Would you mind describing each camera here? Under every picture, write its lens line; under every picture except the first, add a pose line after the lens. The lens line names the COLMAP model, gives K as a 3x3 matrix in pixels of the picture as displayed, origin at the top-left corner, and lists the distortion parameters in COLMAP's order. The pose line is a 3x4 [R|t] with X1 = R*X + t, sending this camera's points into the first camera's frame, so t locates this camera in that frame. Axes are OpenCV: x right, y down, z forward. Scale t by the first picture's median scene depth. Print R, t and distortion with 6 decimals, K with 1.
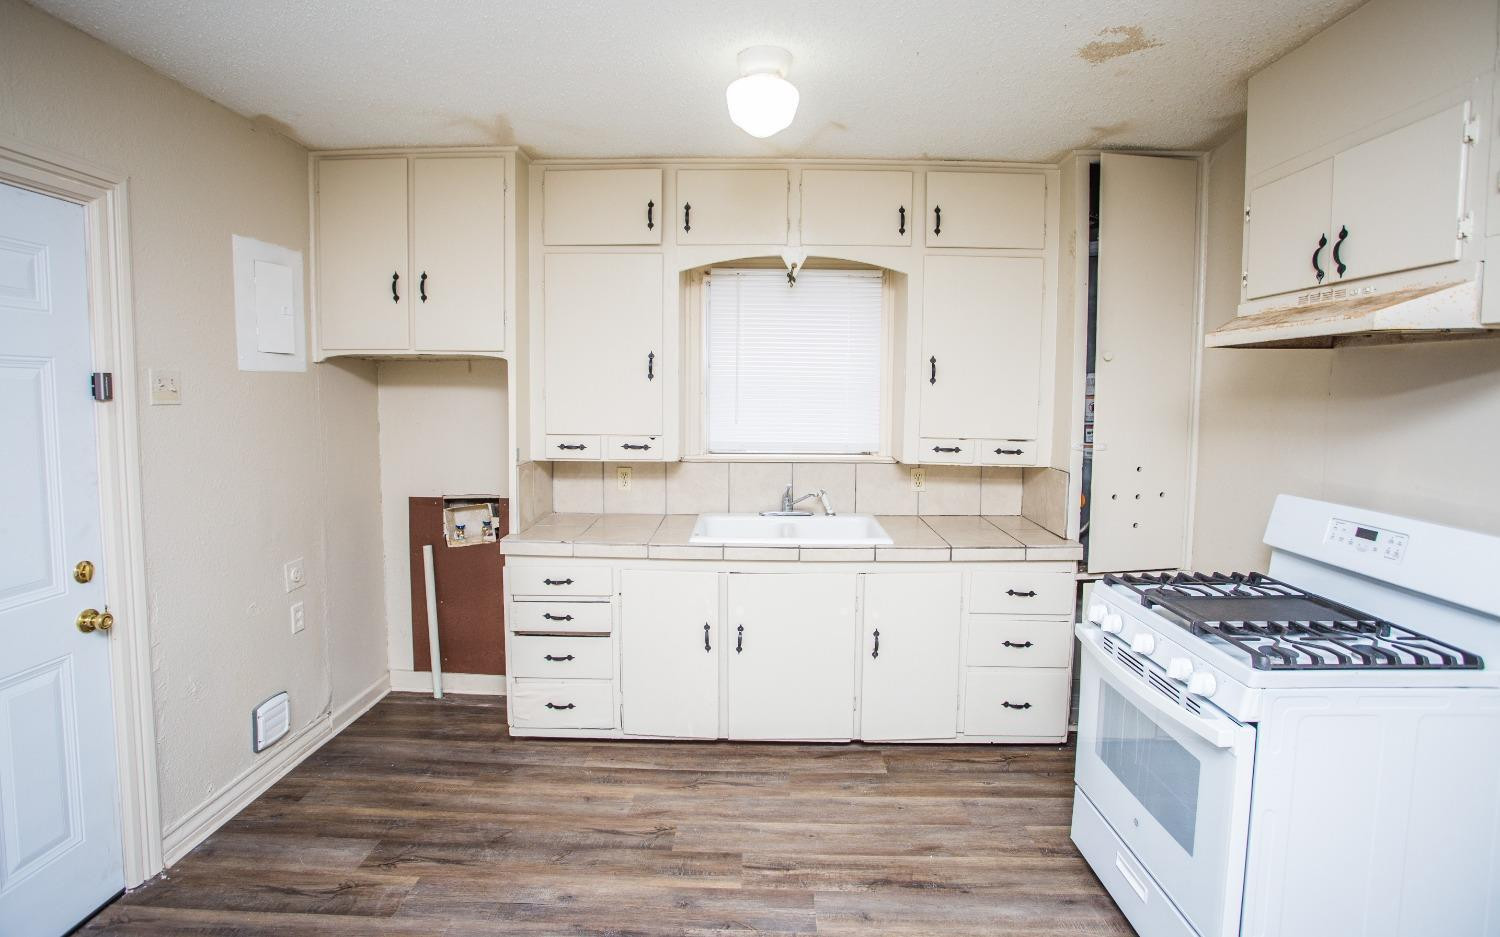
lens RADIAL K [[723.3, 0, 745.9], [0, 723.3, 447.8], [0, 0, 1]] dist [-0.062592, 0.021670]
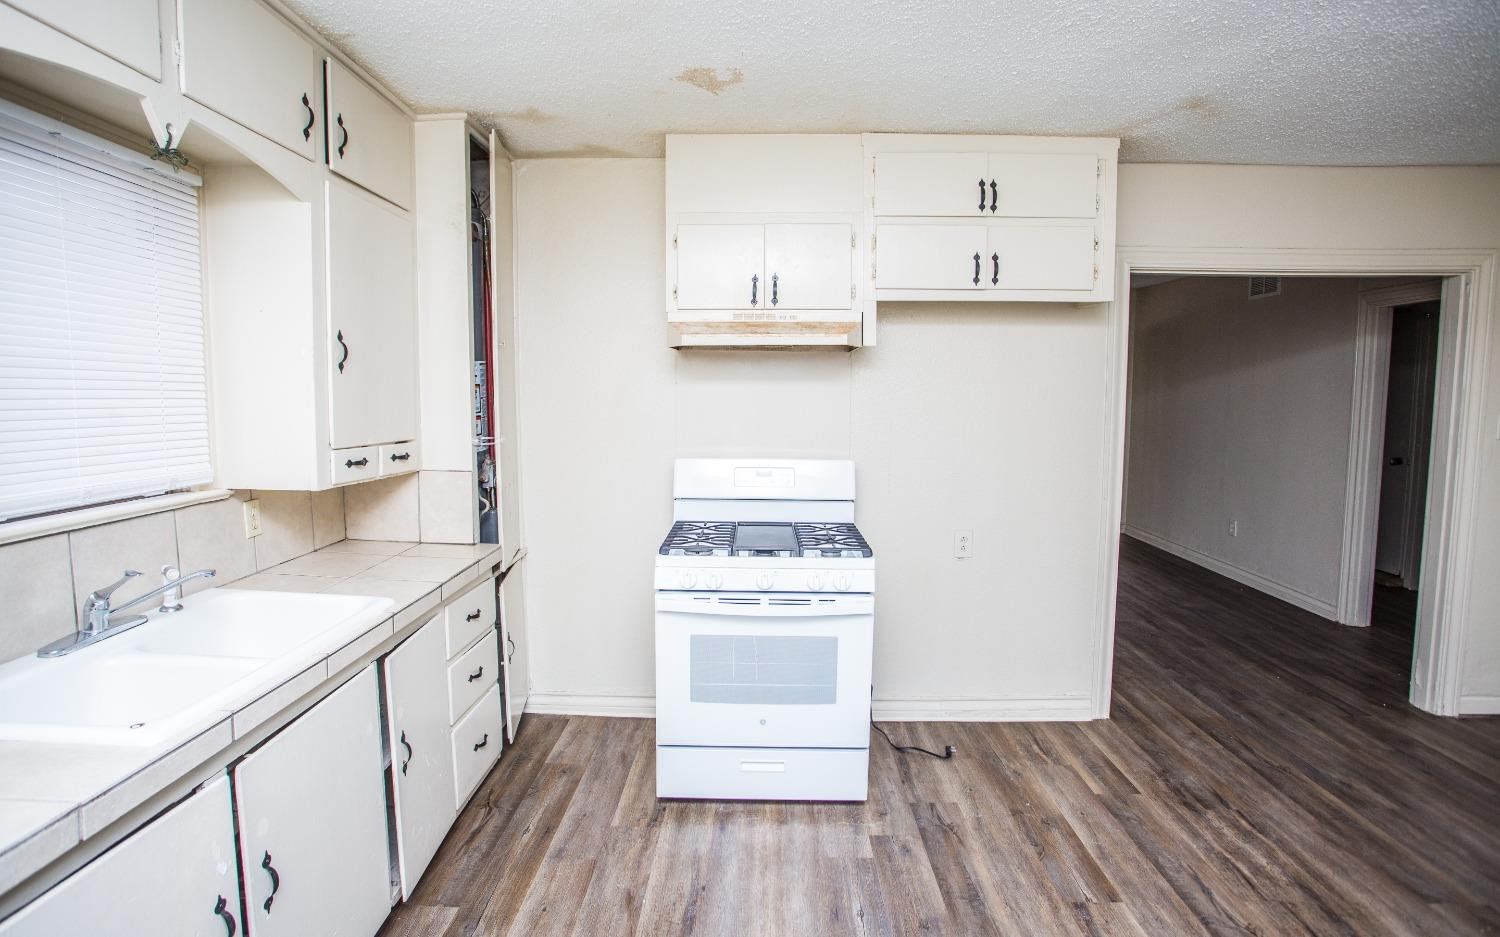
lens RADIAL K [[723.3, 0, 745.9], [0, 723.3, 447.8], [0, 0, 1]] dist [-0.062592, 0.021670]
pose [[0.006671, -0.088402, 0.996063, -0.531006], [0.076778, 0.993190, 0.087632, -0.055696], [-0.997026, 0.075891, 0.013413, 0.751658]]
